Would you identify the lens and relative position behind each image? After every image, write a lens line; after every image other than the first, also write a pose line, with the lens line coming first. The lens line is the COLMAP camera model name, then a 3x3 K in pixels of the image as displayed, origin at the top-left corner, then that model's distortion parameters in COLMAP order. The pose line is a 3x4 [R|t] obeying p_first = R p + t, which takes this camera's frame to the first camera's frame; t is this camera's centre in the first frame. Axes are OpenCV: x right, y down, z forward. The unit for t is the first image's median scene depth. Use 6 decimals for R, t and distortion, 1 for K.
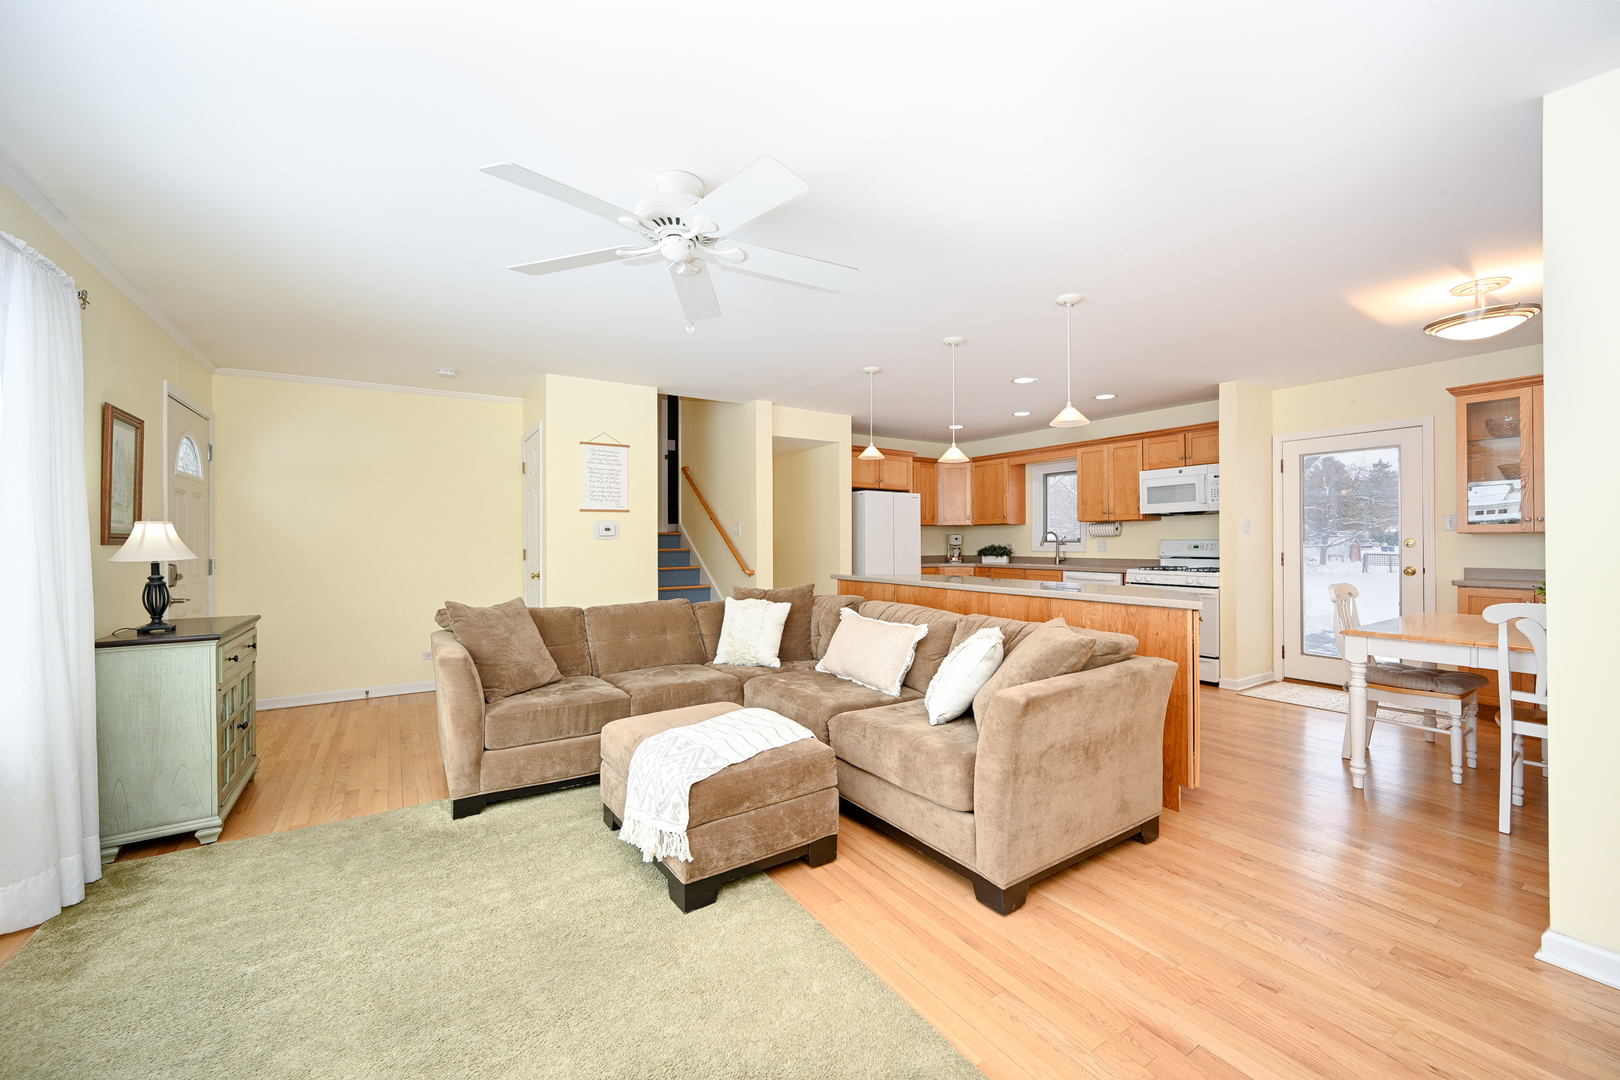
lens RADIAL K [[646.2, 0, 804.0], [0, 646.2, 535.7], [0, 0, 1]] dist [-0.003059, 0.001501]
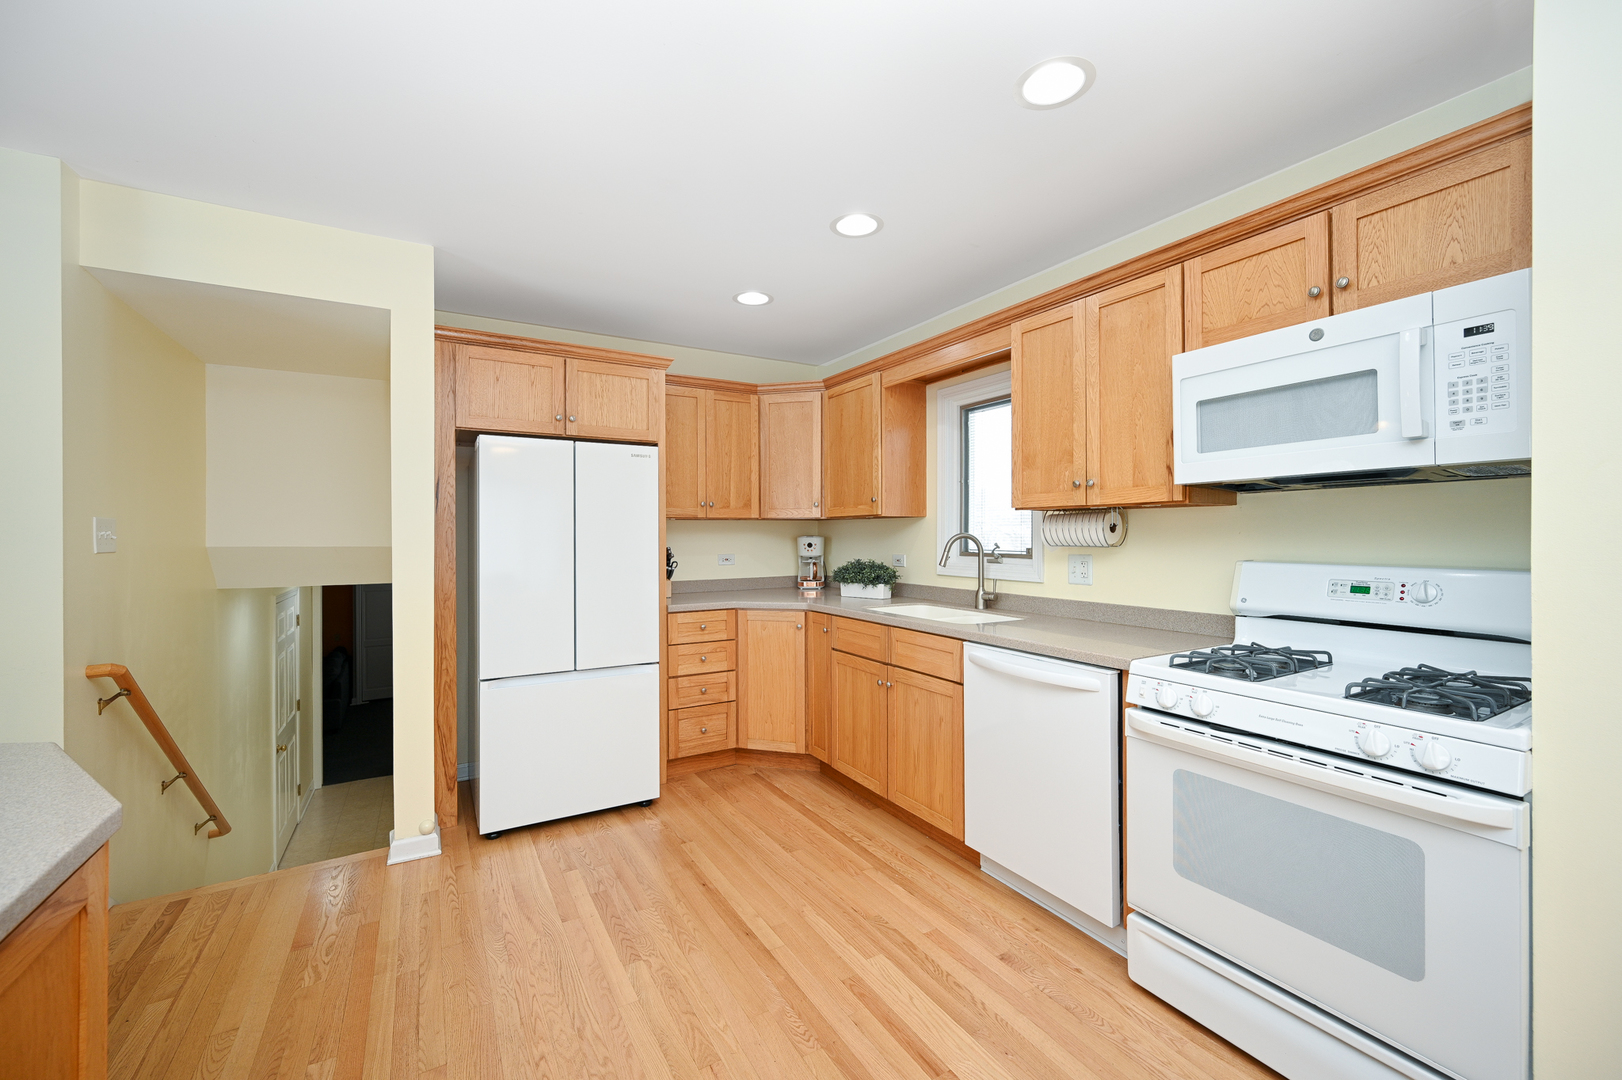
lens RADIAL K [[647.0, 0, 798.0], [0, 647.0, 530.7], [0, 0, 1]] dist [-0.003059, 0.001501]
pose [[0.998402, -0.004096, -0.056359, 0.321448], [0.004425, 0.999974, 0.005720, -0.012135], [0.056334, -0.005960, 0.998394, 0.610967]]
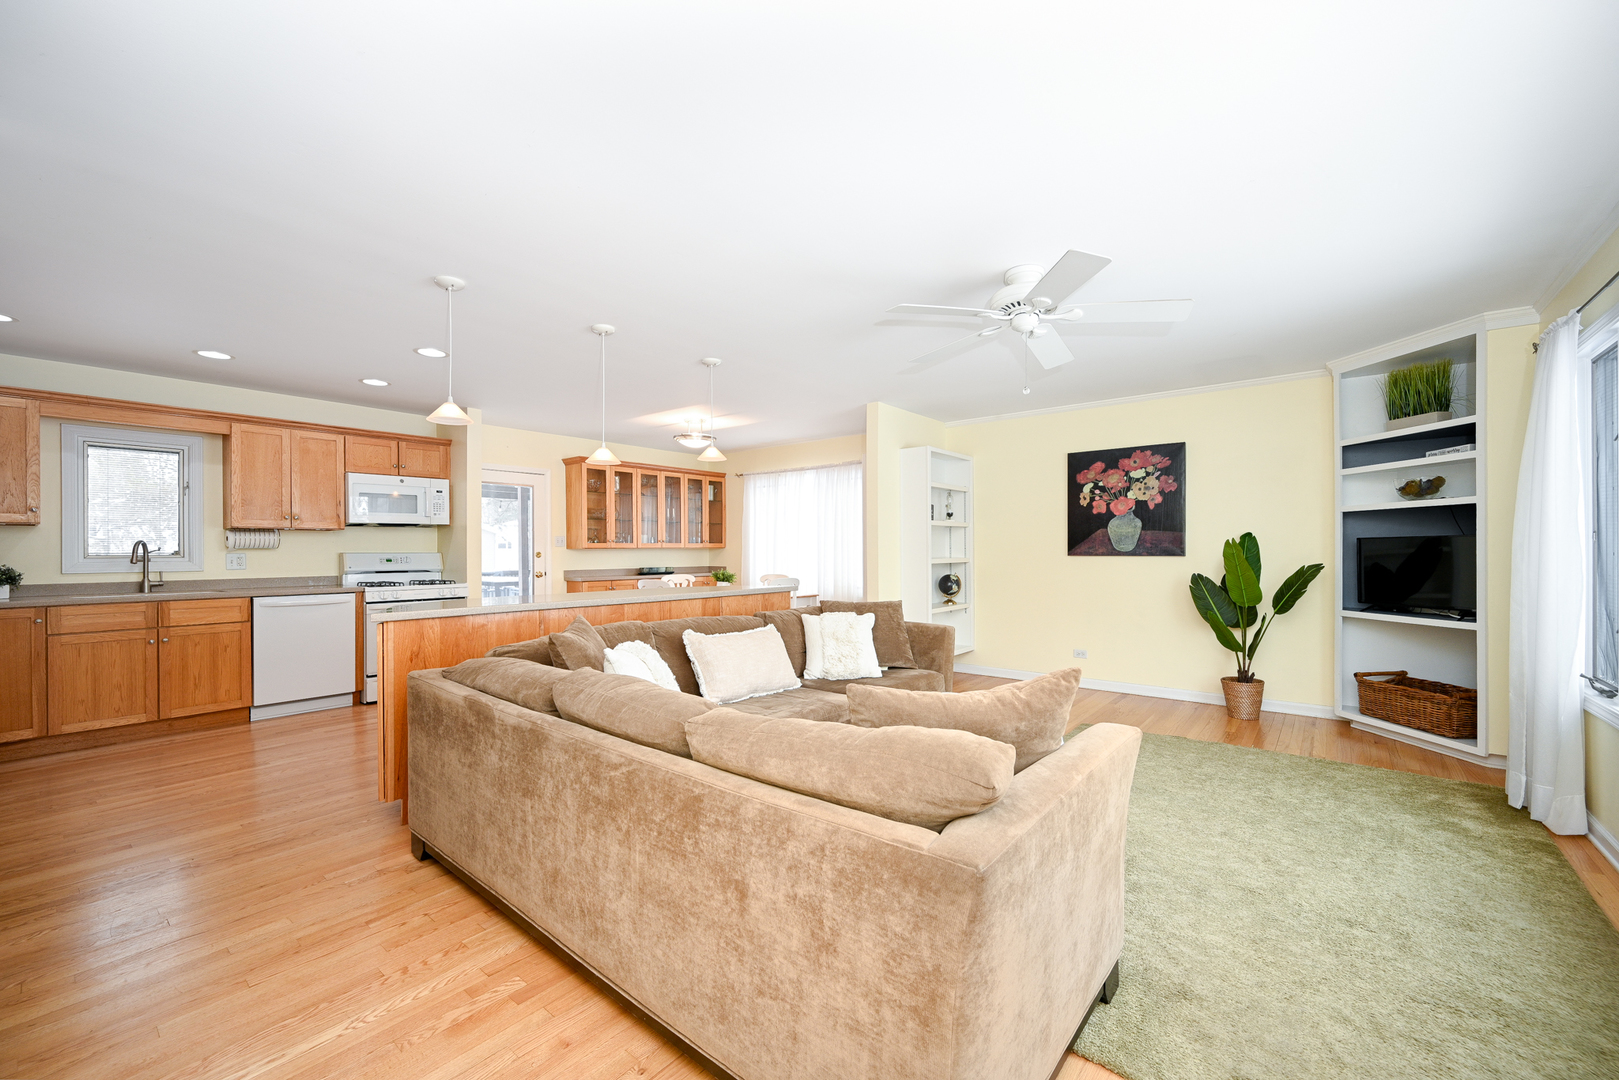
lens RADIAL K [[645.8, 0, 821.2], [0, 645.8, 549.9], [0, 0, 1]] dist [-0.003059, 0.001501]
pose [[-0.299801, 0.006372, 0.953980, -0.443765], [-0.000894, 0.999975, -0.006960, 0.007123], [-0.954001, -0.002939, -0.299788, 0.611796]]
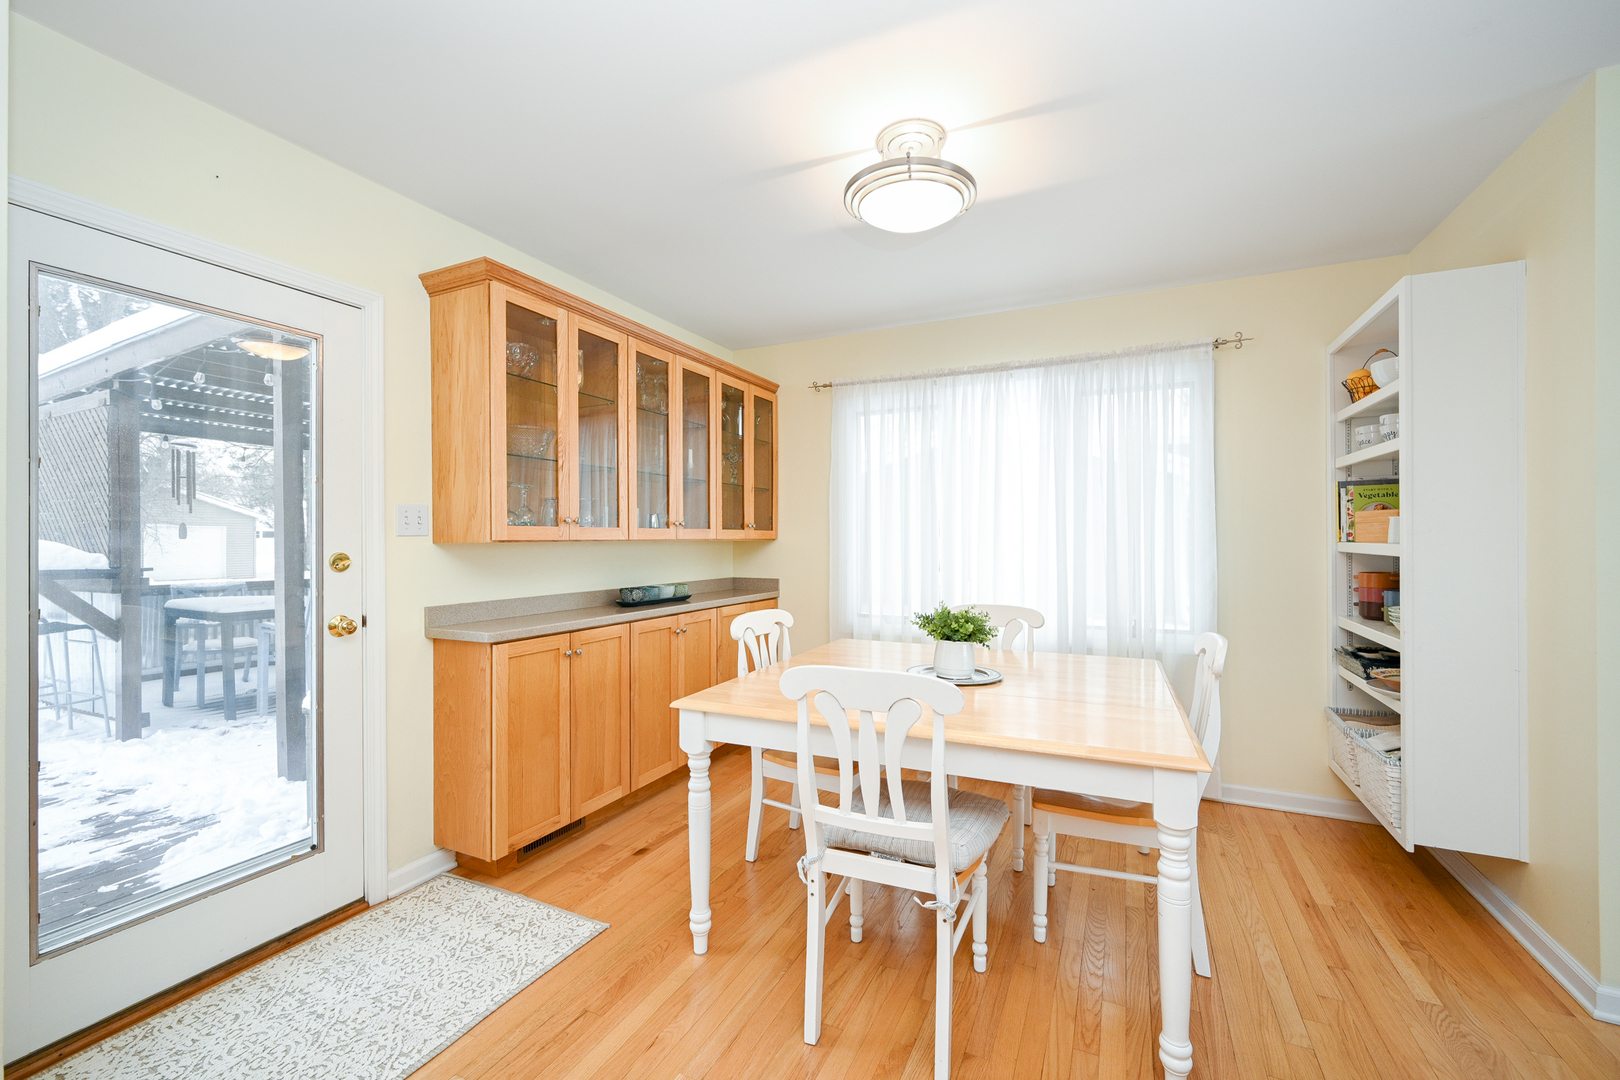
lens RADIAL K [[646.2, 0, 812.3], [0, 646.2, 540.2], [0, 0, 1]] dist [-0.003059, 0.001501]
pose [[-0.520131, 0.004400, 0.854075, 0.280223], [-0.003129, 0.999970, -0.007057, -0.001067], [-0.854081, -0.006343, -0.520102, 0.699948]]
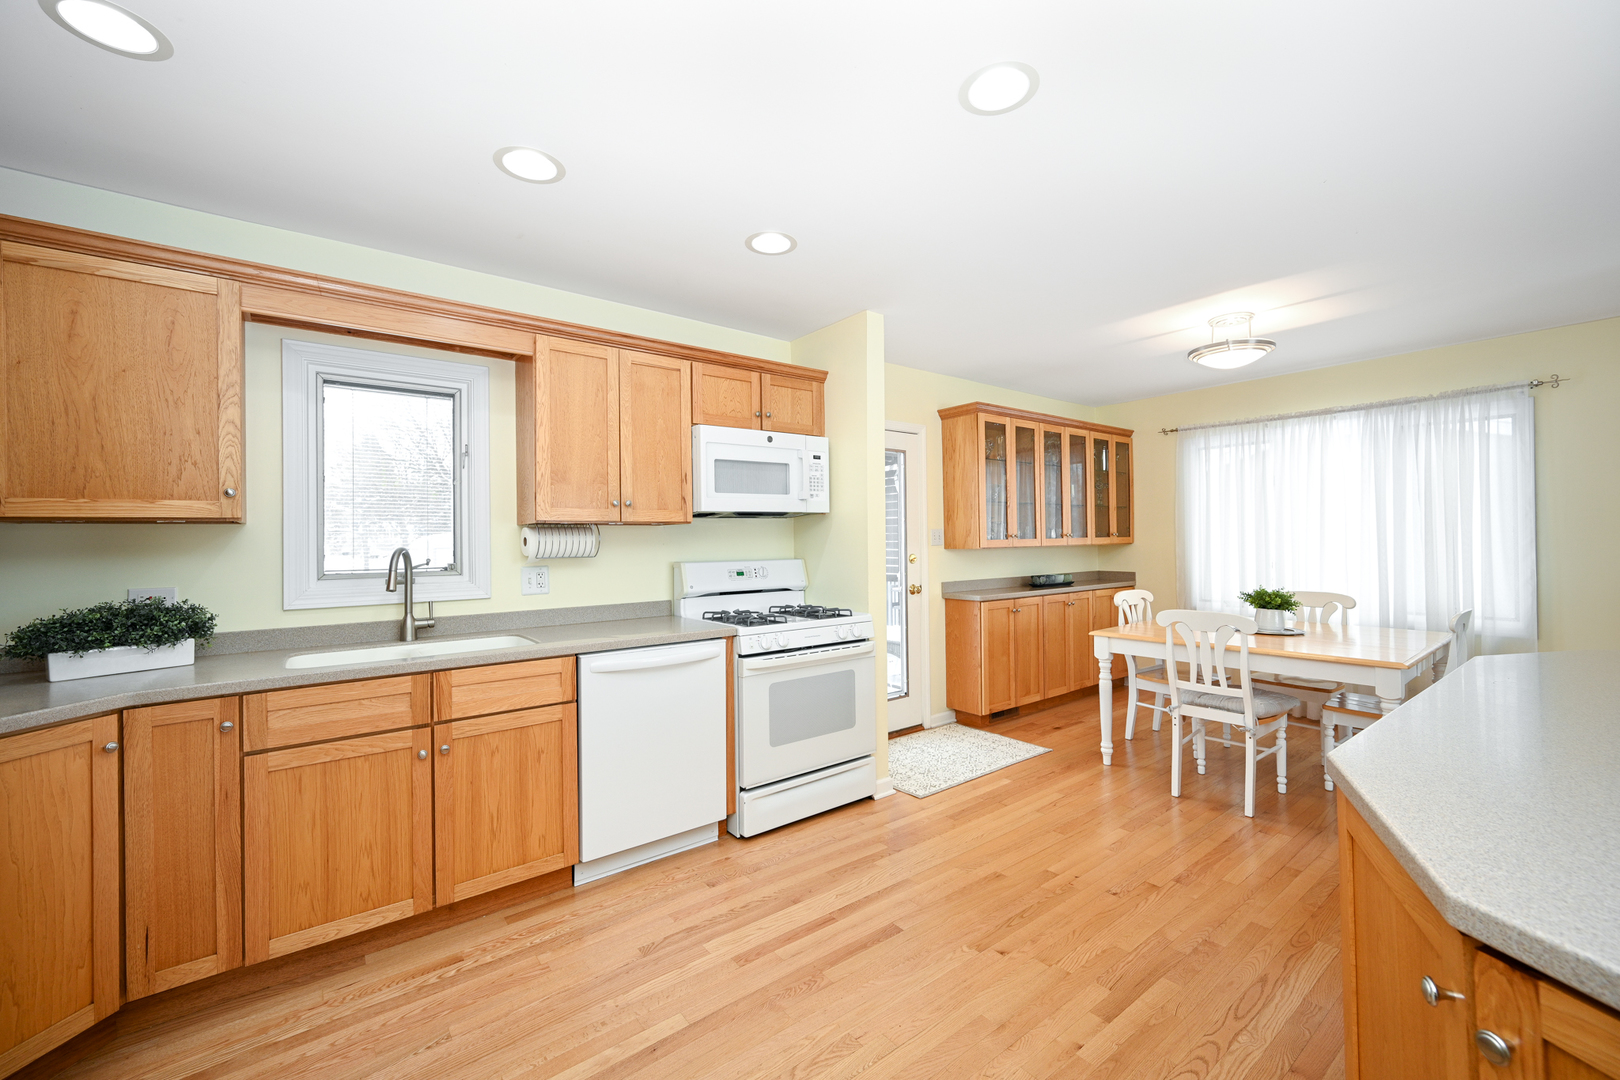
lens RADIAL K [[646.2, 0, 829.9], [0, 646.2, 533.0], [0, 0, 1]] dist [-0.003059, 0.001501]
pose [[-0.089825, 0.013512, 0.995866, 0.021892], [0.003762, 0.999905, -0.013227, -0.009646], [-0.995950, 0.002559, -0.089867, 0.877224]]
